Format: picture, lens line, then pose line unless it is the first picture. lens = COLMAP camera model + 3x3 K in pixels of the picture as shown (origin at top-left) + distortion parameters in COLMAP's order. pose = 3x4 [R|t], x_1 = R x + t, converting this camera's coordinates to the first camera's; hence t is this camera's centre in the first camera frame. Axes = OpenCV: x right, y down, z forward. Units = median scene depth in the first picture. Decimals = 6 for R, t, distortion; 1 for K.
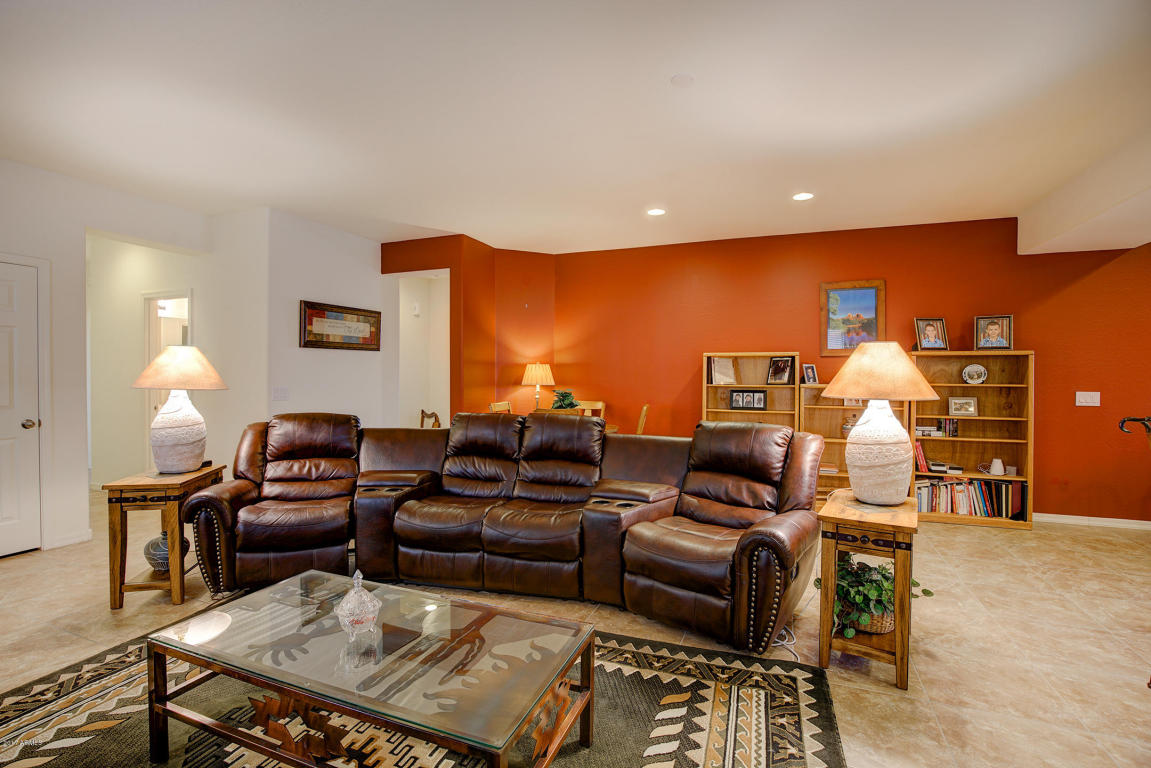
lens RADIAL K [[528.4, 0, 575.5], [0, 528.4, 384.0], [0, 0, 1]] dist [-0.030958, 0.000524]
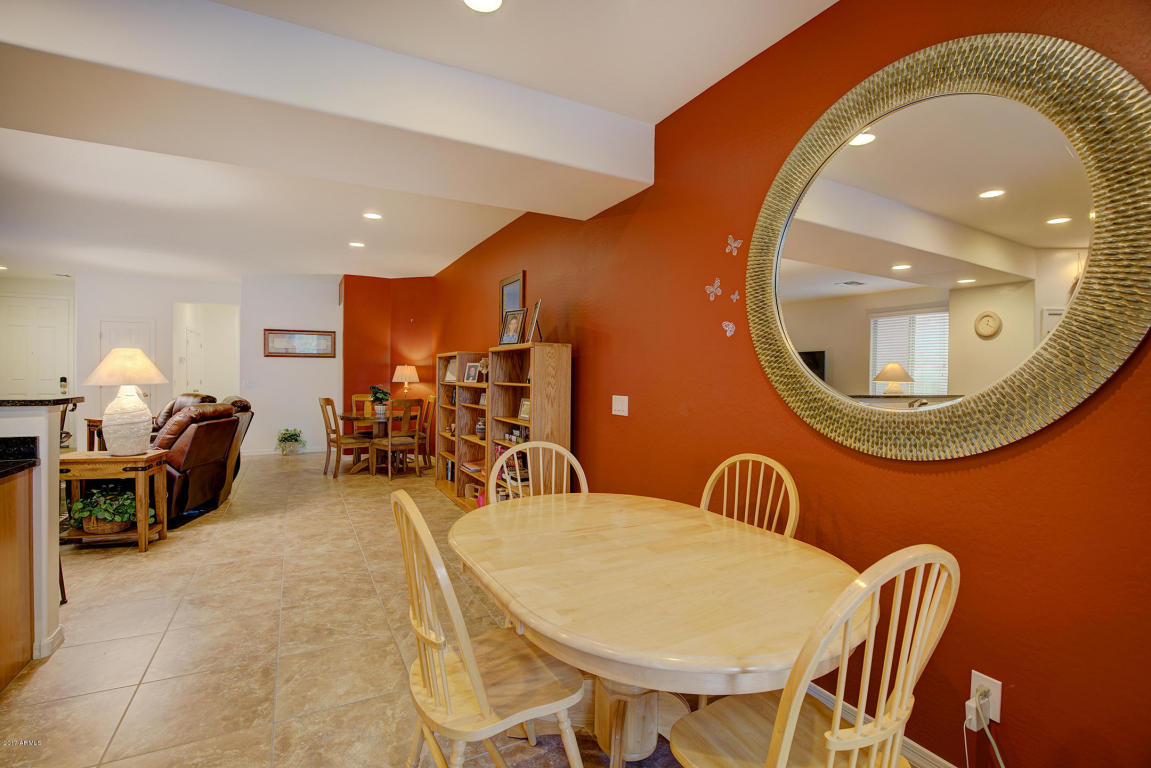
lens RADIAL K [[528.4, 0, 575.5], [0, 528.4, 384.0], [0, 0, 1]] dist [-0.030958, 0.000524]
pose [[0.771367, 0.013432, -0.636249, 1.597093], [-0.018561, 0.999827, -0.001395, 0.000357], [0.636120, 0.012885, 0.771483, 0.428853]]
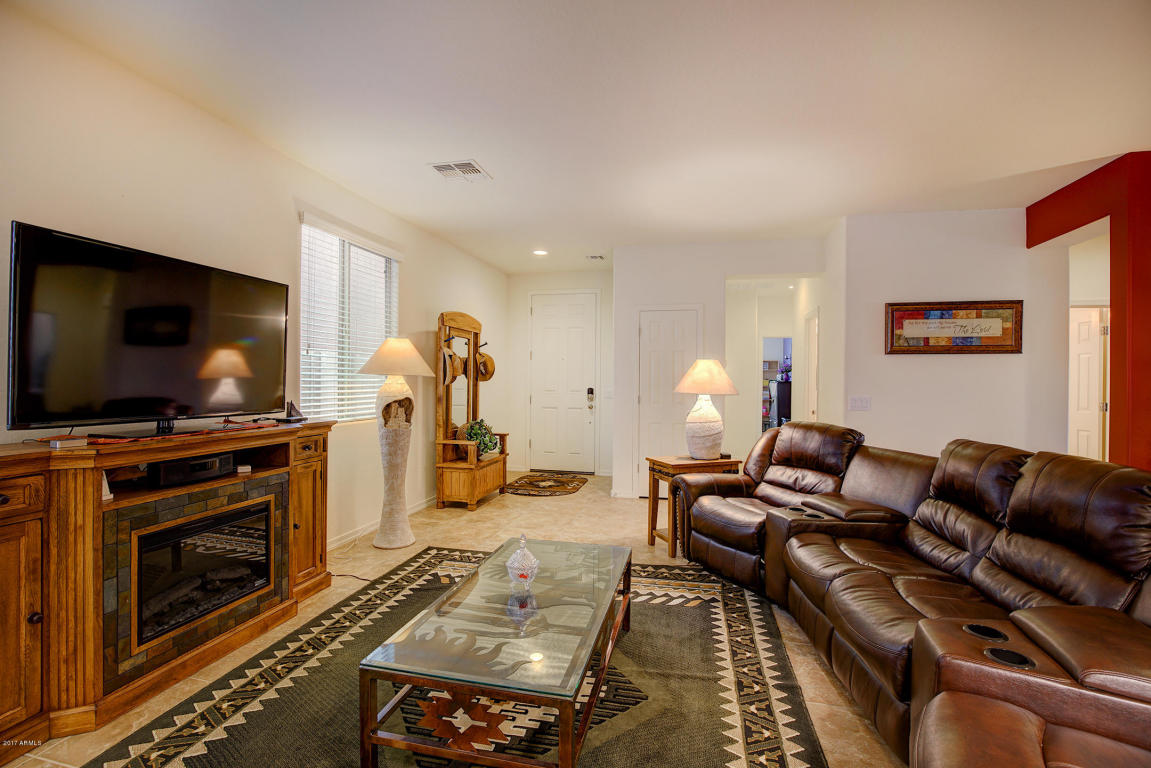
lens RADIAL K [[528.4, 0, 575.5], [0, 528.4, 384.0], [0, 0, 1]] dist [-0.030958, 0.000524]
pose [[0.144709, 0.001844, -0.989473, 0.370588], [-0.028739, 0.999584, -0.002340, -0.000114], [0.989057, 0.028775, 0.144702, 0.406955]]
